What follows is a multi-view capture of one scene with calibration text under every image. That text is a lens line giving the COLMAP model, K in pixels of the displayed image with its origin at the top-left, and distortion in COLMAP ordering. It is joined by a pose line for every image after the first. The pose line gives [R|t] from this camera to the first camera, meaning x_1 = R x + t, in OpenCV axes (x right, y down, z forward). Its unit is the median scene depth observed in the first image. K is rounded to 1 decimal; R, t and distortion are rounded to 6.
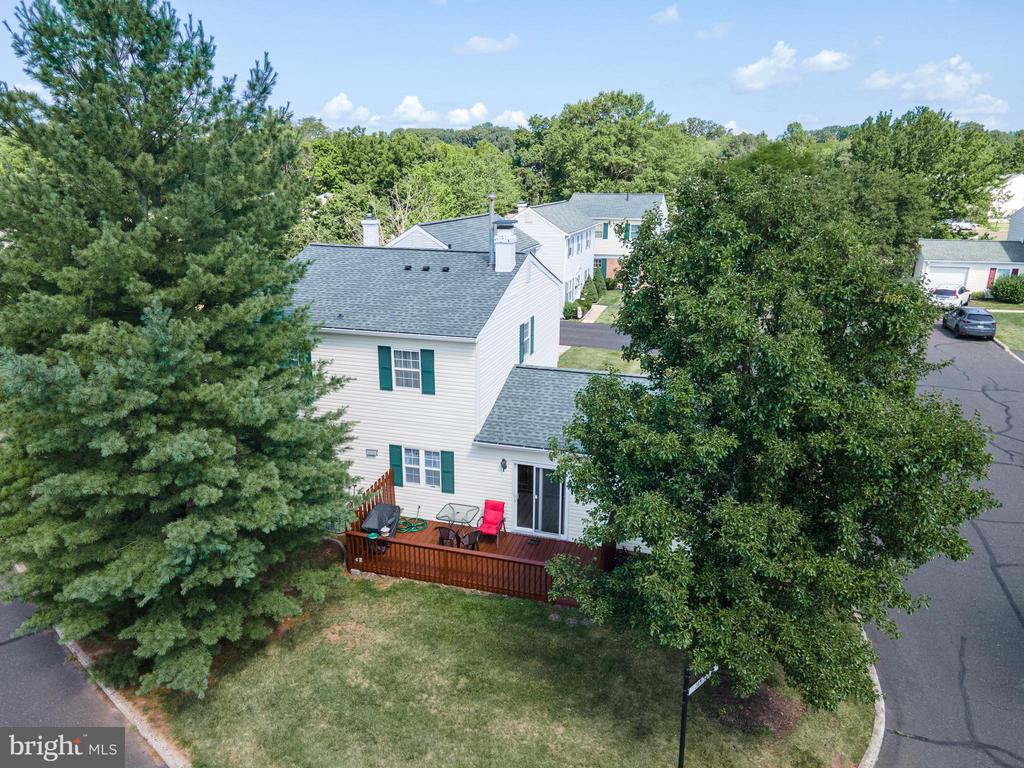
lens RADIAL K [[741.0, 0, 508.4], [0, 741.0, 383.4], [0, 0, 1]] dist [0.033847, 0.011935]
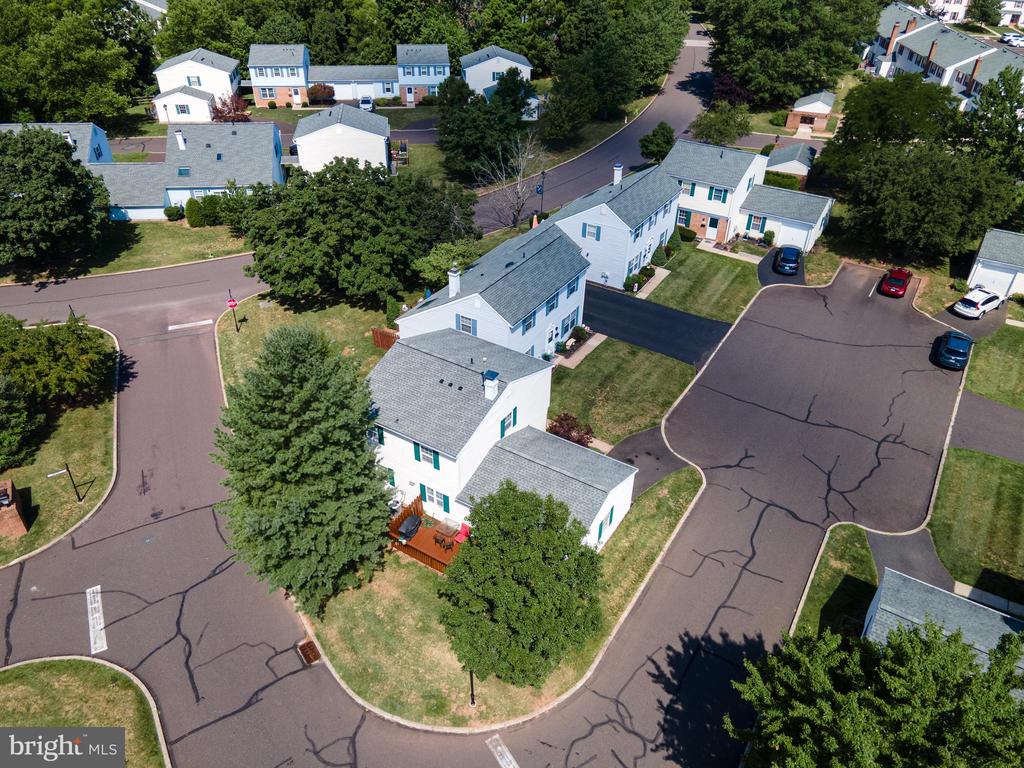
lens RADIAL K [[741.0, 0, 511.4], [0, 741.0, 385.8], [0, 0, 1]] dist [0.033847, 0.011935]
pose [[0.964161, 0.158900, -0.212472, 0.453001], [-0.079376, 0.936896, 0.340477, -0.858313], [0.253166, -0.311410, 0.915932, -0.647718]]
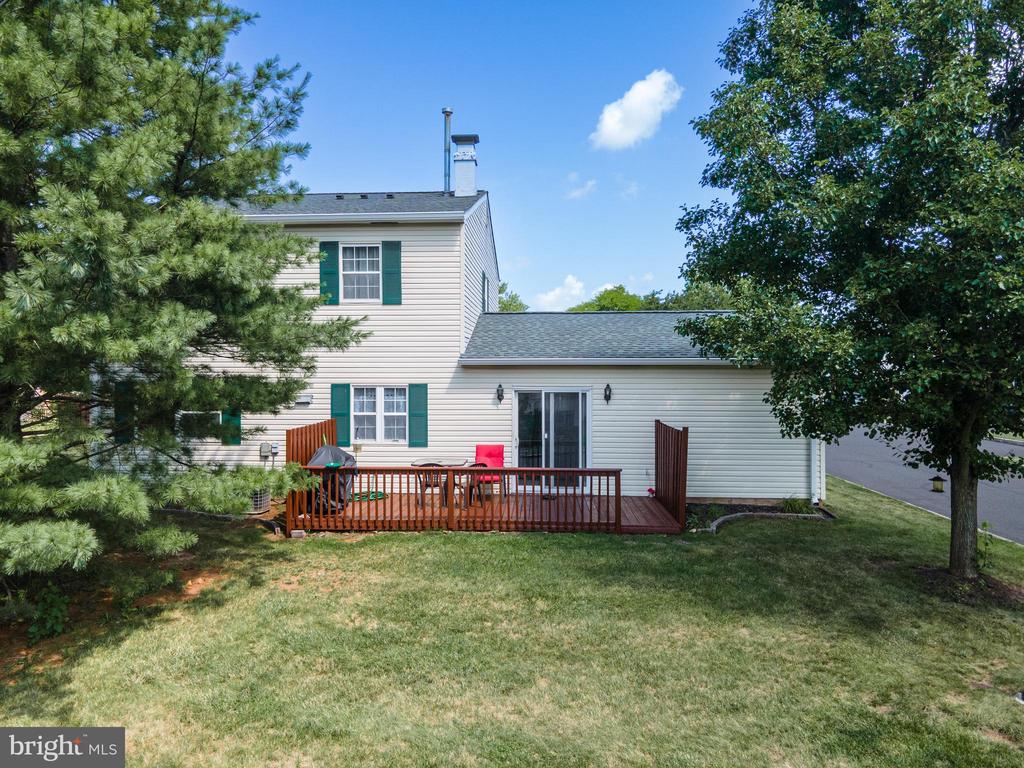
lens RADIAL K [[741.0, 0, 508.3], [0, 741.0, 384.0], [0, 0, 1]] dist [0.033847, 0.011935]
pose [[0.973195, -0.010861, 0.229723, -0.164539], [0.070821, 0.964496, -0.254424, 0.284160], [-0.218804, 0.263873, 0.939413, 0.305992]]
